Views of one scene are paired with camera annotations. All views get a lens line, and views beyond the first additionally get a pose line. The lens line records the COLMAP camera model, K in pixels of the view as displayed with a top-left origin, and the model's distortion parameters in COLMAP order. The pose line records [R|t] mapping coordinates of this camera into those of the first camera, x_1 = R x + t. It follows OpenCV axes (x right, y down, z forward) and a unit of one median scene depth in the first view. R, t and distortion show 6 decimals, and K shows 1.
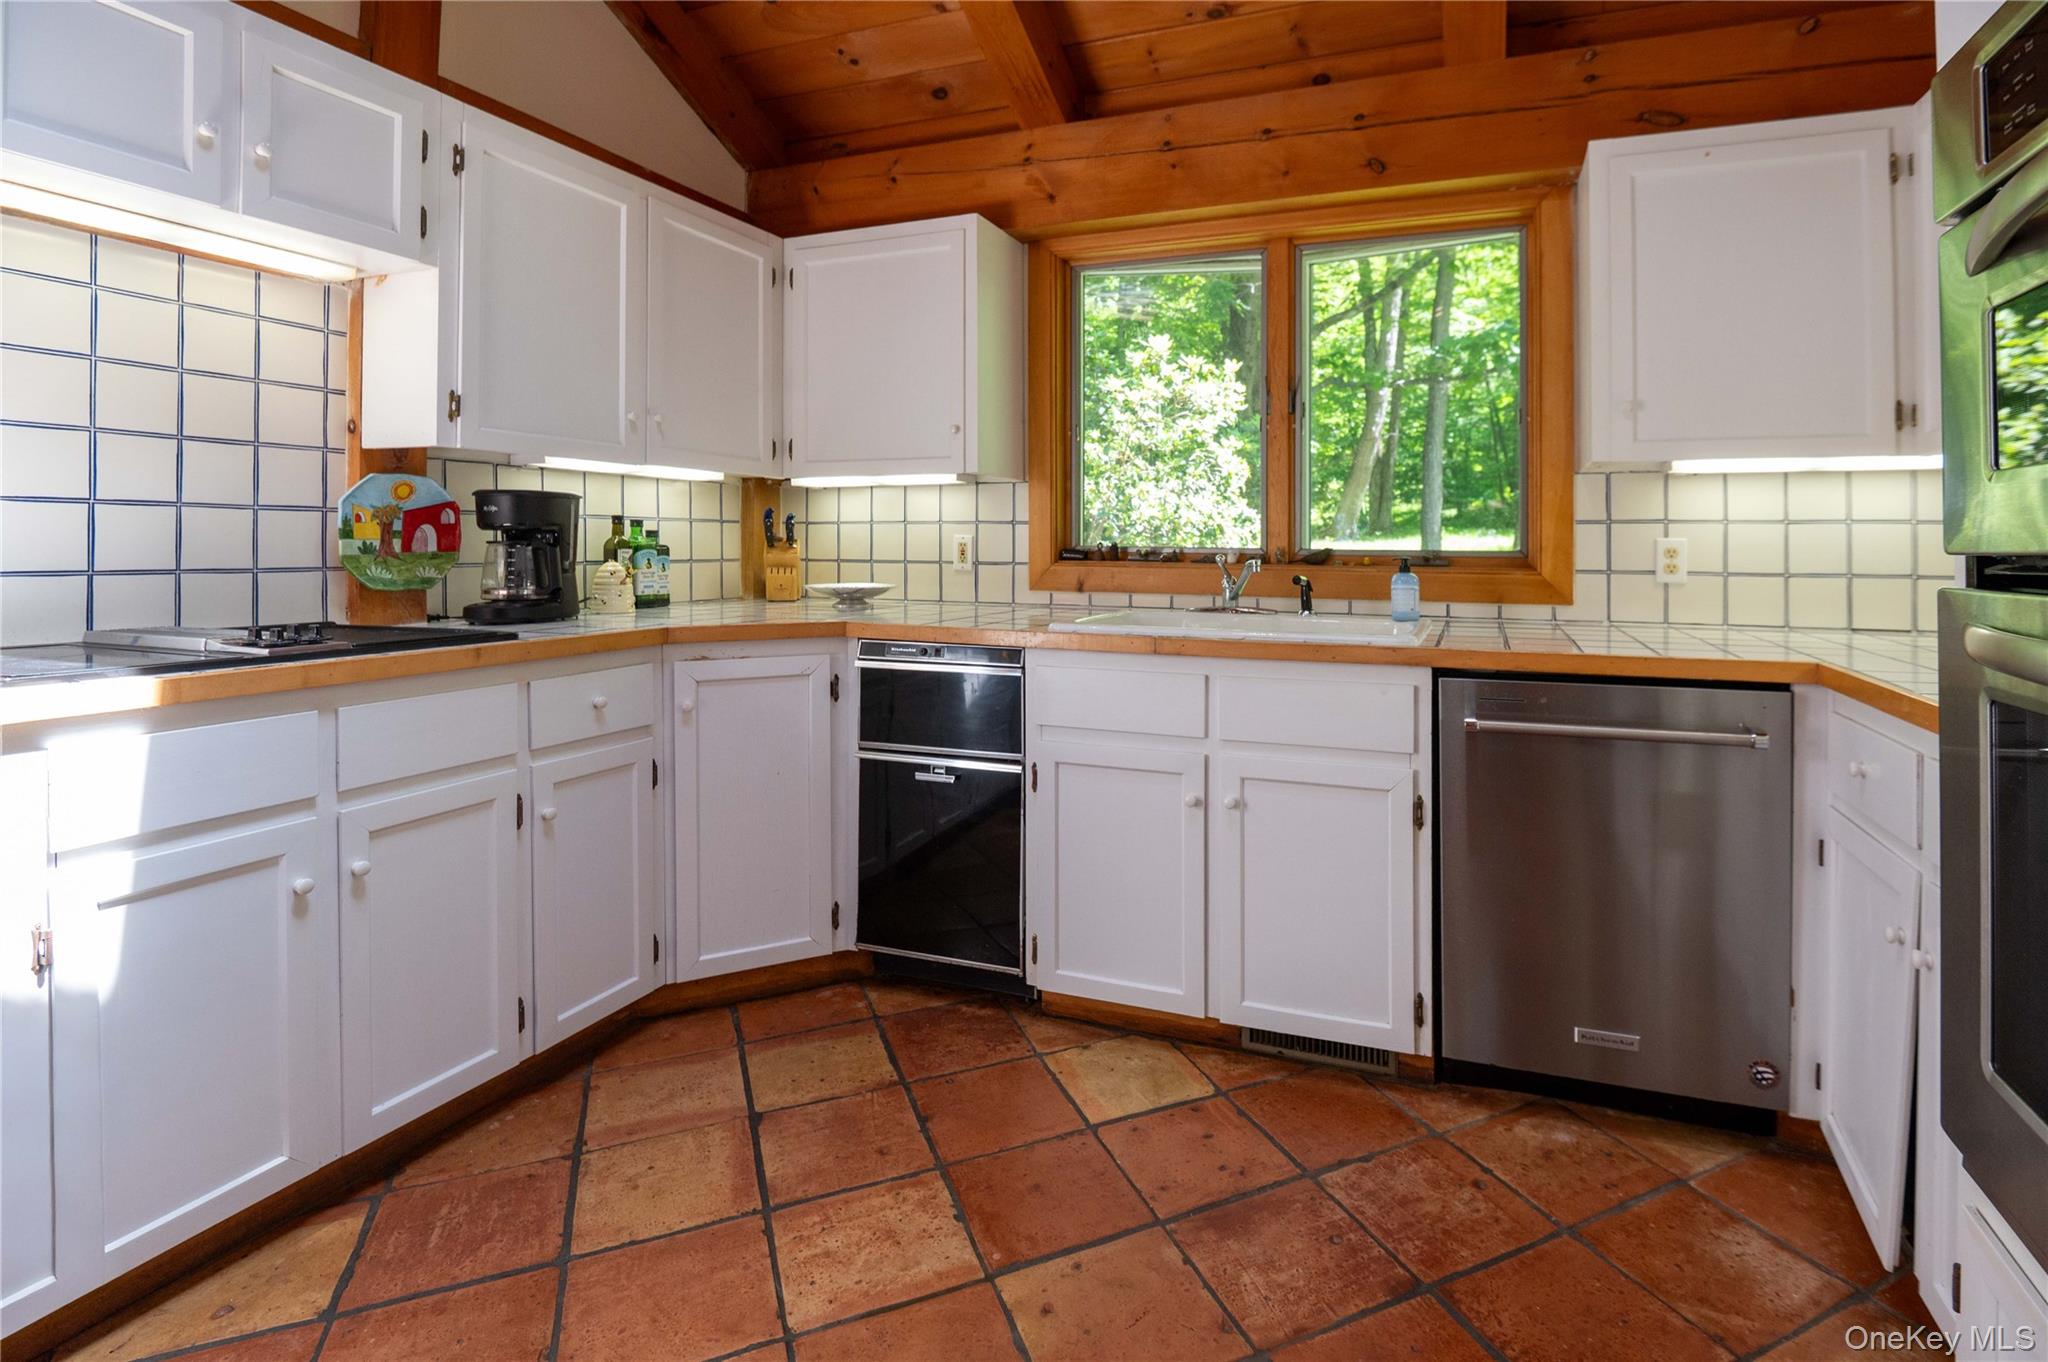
lens RADIAL K [[1100.5, 0, 1028.3], [0, 1100.5, 536.4], [0, 0, 1]] dist [-0.037653, 0.000024]
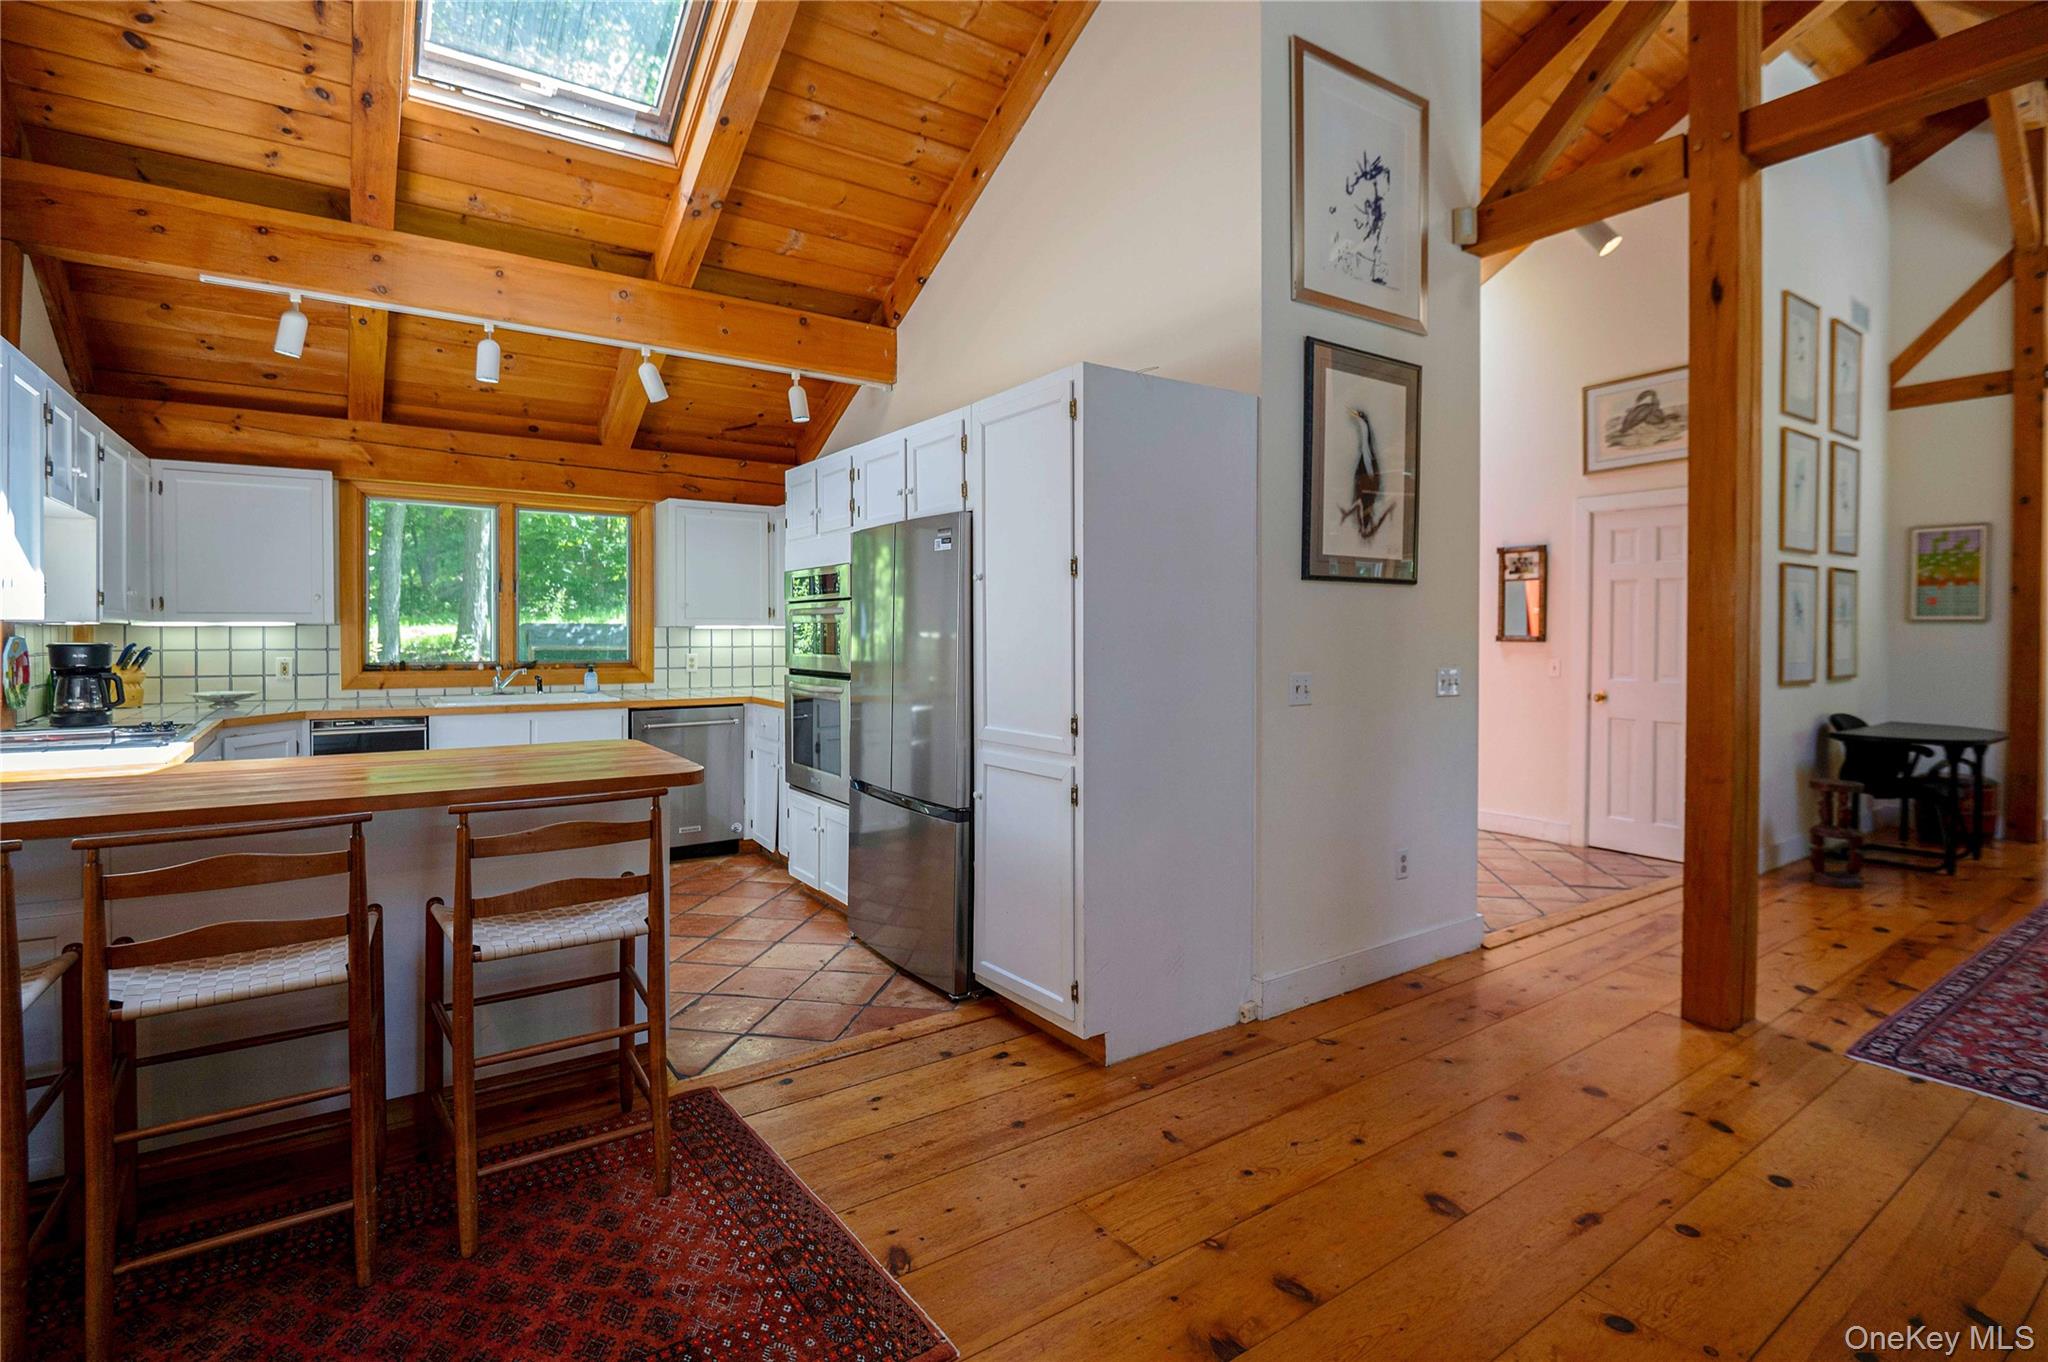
lens RADIAL K [[980.4, 0, 1027.9], [0, 980.4, 634.4], [0, 0, 1]] dist [0.000352, -0.000072]
pose [[0.572161, -0.008672, 0.820096, -0.777608], [-0.001238, 0.999934, 0.011437, -0.066877], [-0.820141, -0.007559, 0.572112, -0.880557]]
